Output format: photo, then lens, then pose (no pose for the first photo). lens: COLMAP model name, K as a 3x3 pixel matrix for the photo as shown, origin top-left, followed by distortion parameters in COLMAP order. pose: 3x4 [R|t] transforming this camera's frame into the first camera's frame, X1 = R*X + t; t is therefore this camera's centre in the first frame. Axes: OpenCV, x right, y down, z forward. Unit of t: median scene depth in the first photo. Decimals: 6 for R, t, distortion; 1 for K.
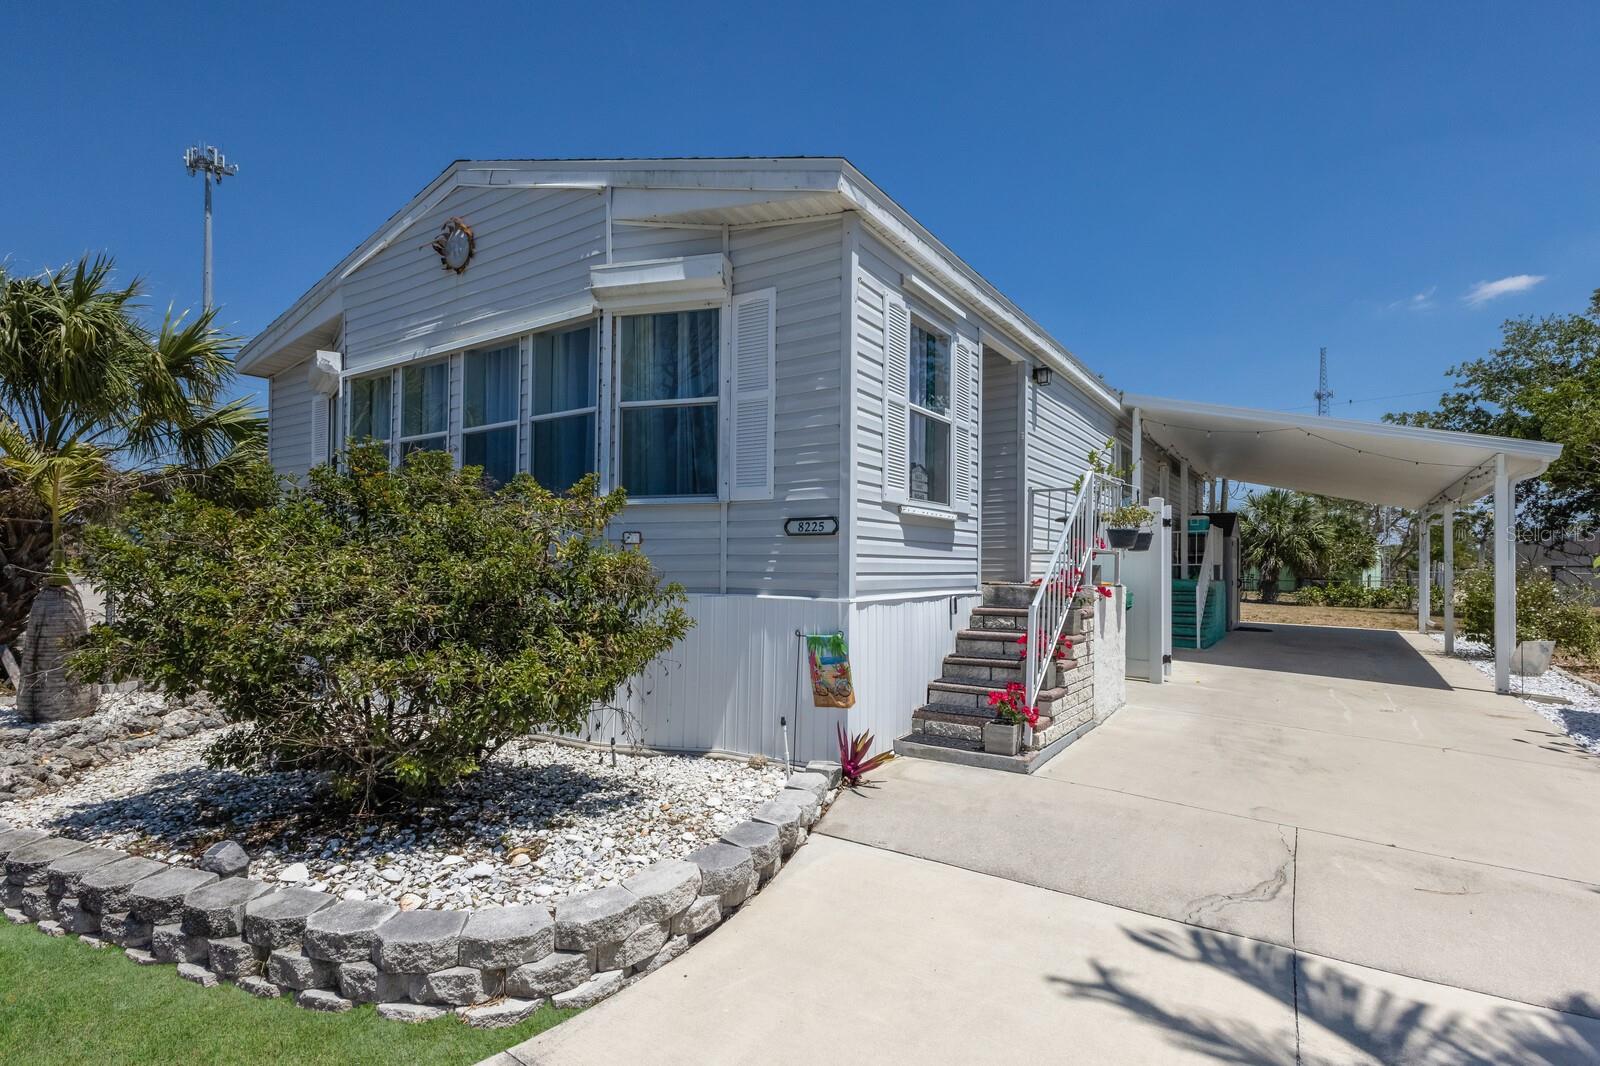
lens RADIAL K [[773.8, 0, 801.7], [0, 773.8, 541.1], [0, 0, 1]] dist [0.024834, 0.000350]
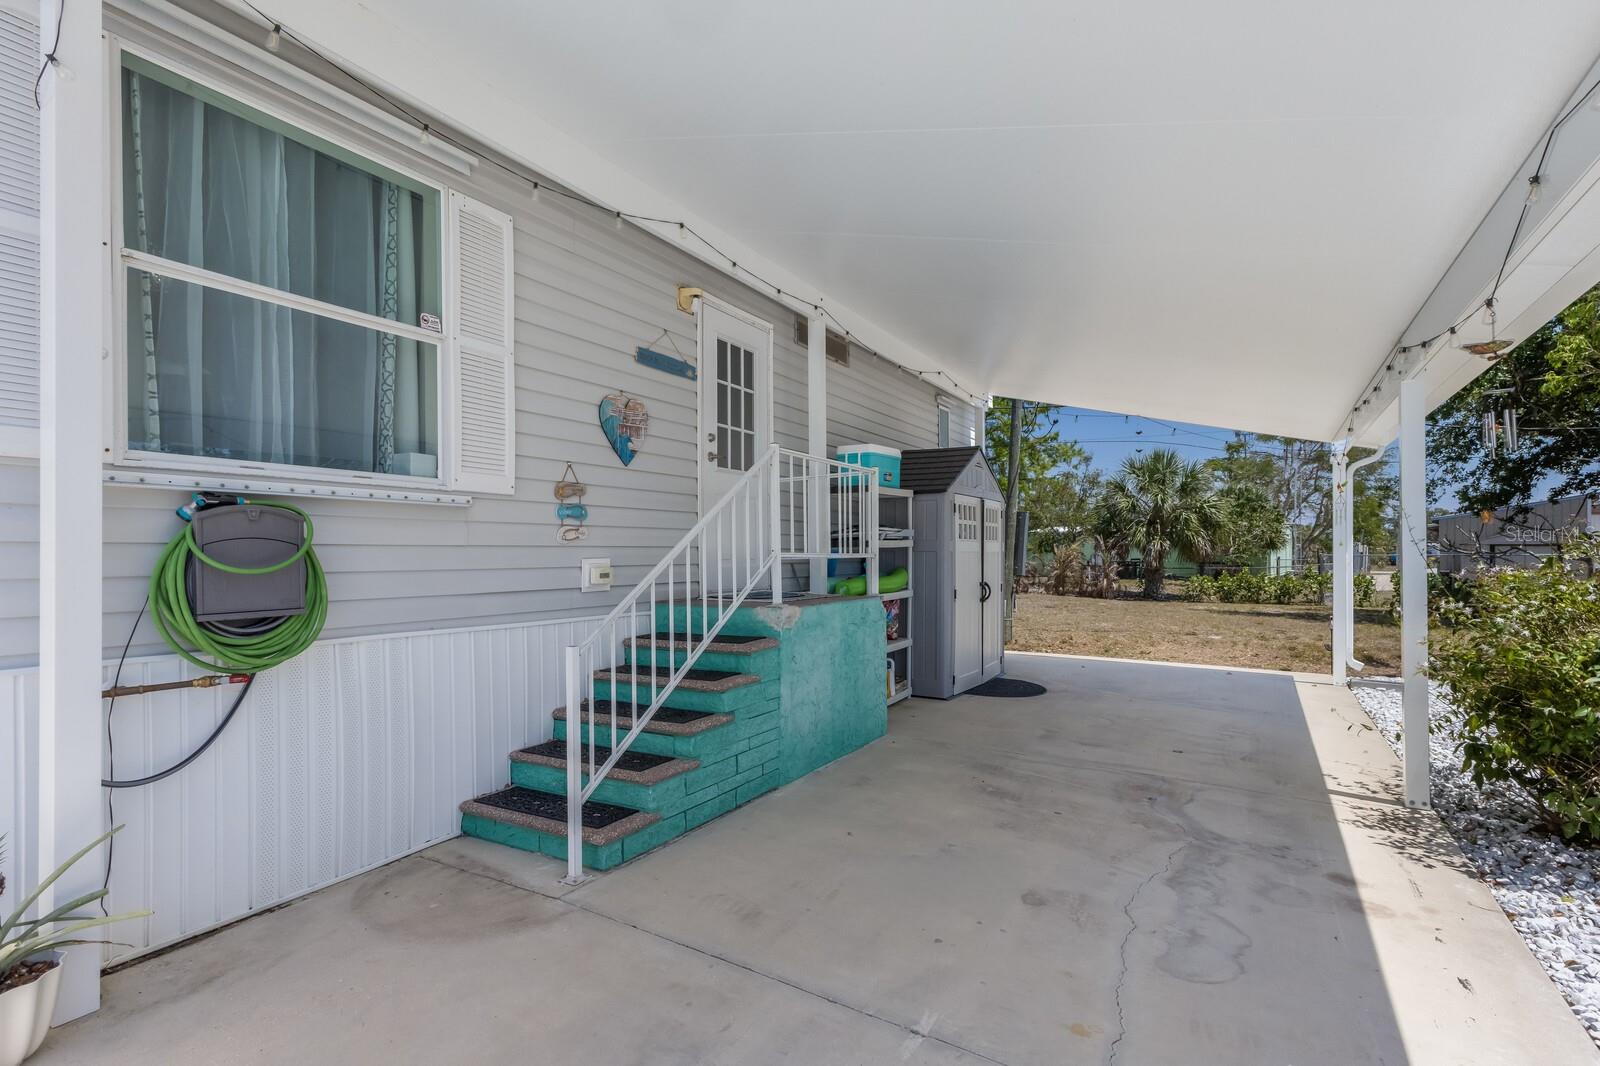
lens RADIAL K [[773.8, 0, 801.6], [0, 773.8, 533.5], [0, 0, 1]] dist [0.024834, 0.000350]
pose [[0.997462, -0.012847, 0.070029, 1.135942], [0.012386, 0.999899, 0.007002, 0.035021], [-0.070112, -0.006117, 0.997520, 1.449971]]
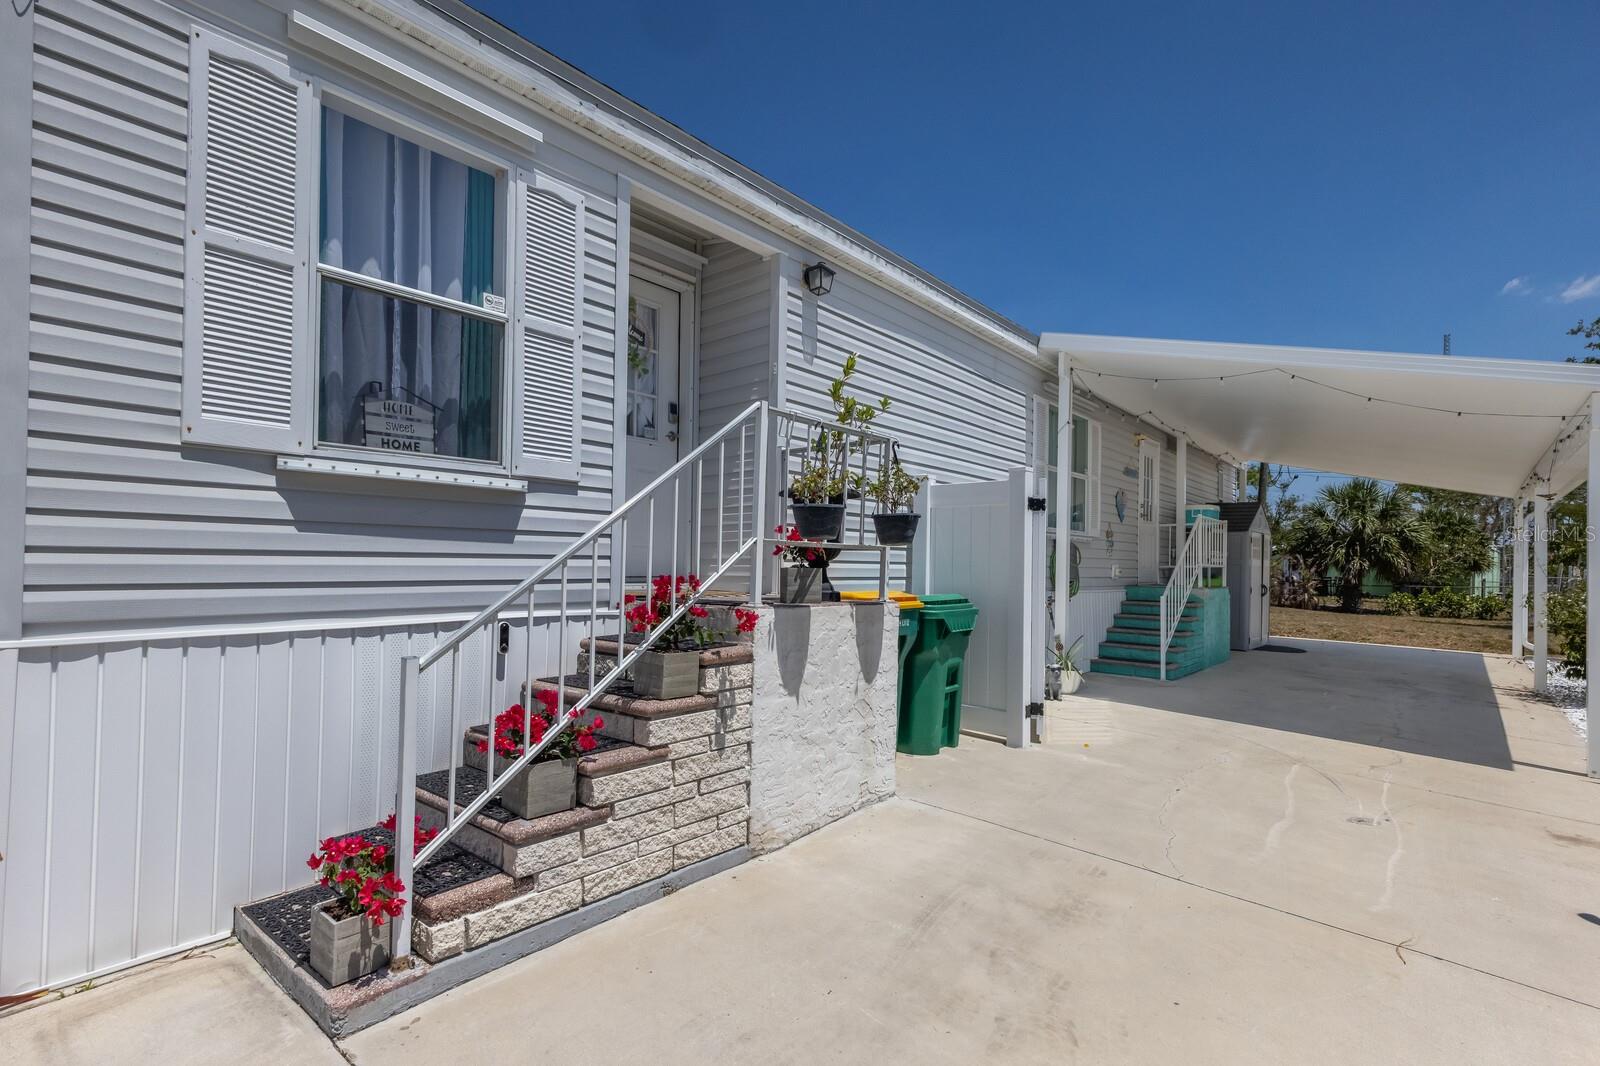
lens RADIAL K [[773.8, 0, 796.6], [0, 773.8, 542.2], [0, 0, 1]] dist [0.024834, 0.000350]
pose [[0.994699, 0.002922, -0.102787, 0.465732], [-0.002615, 0.999992, 0.003120, 0.009335], [0.102795, -0.002835, 0.994698, 0.446411]]
